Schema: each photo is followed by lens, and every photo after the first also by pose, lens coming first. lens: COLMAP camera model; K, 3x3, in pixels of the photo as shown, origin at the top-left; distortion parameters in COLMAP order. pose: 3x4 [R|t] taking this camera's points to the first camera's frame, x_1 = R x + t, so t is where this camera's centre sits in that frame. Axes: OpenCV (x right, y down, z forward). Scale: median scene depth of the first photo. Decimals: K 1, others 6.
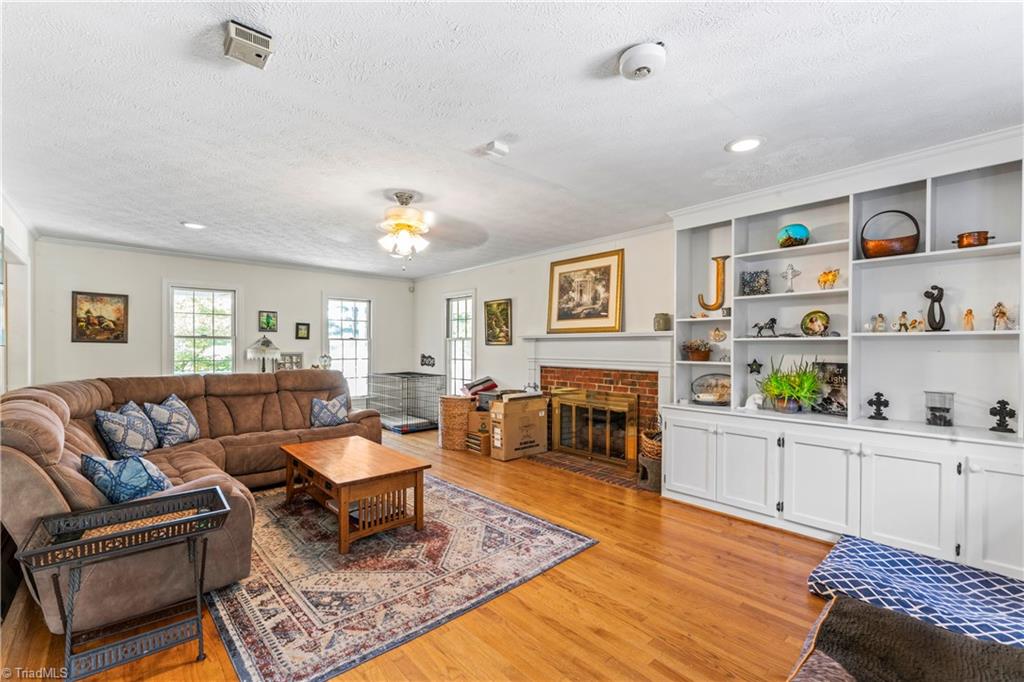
lens RADIAL K [[437.5, 0, 512.0], [0, 437.5, 341.0], [0, 0, 1]] dist [-0.000445, -0.000521]
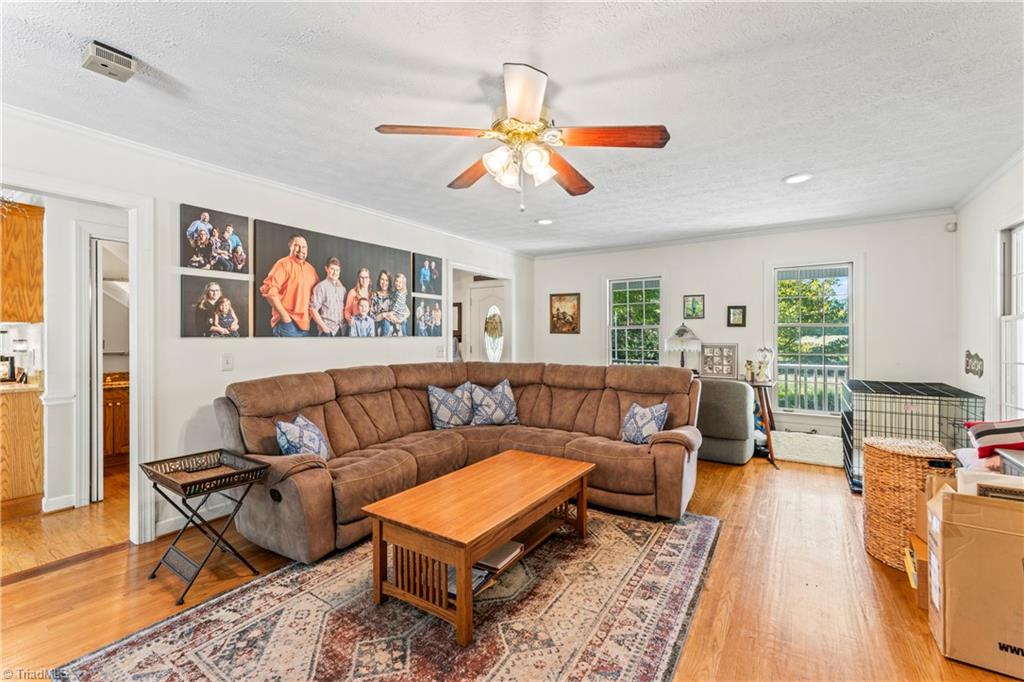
lens RADIAL K [[437.5, 0, 512.0], [0, 437.5, 341.0], [0, 0, 1]] dist [-0.000445, -0.000521]
pose [[0.253144, 0.007821, -0.967397, 0.233216], [0.015284, 0.999810, 0.012083, 0.007916], [0.967308, -0.017844, 0.252977, 0.570556]]
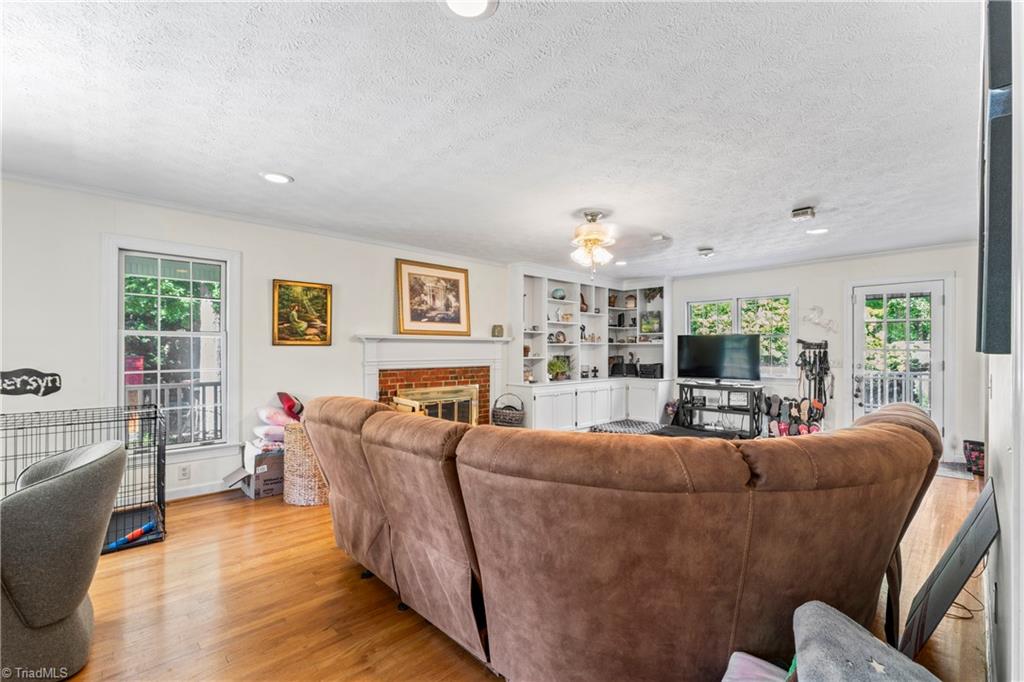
lens RADIAL K [[437.5, 0, 512.0], [0, 437.5, 341.0], [0, 0, 1]] dist [-0.000445, -0.000521]
pose [[-0.020105, 0.014588, 0.999691, -0.930277], [-0.016736, 0.999749, -0.014926, 0.008604], [-0.999658, -0.017031, -0.019856, 0.839736]]
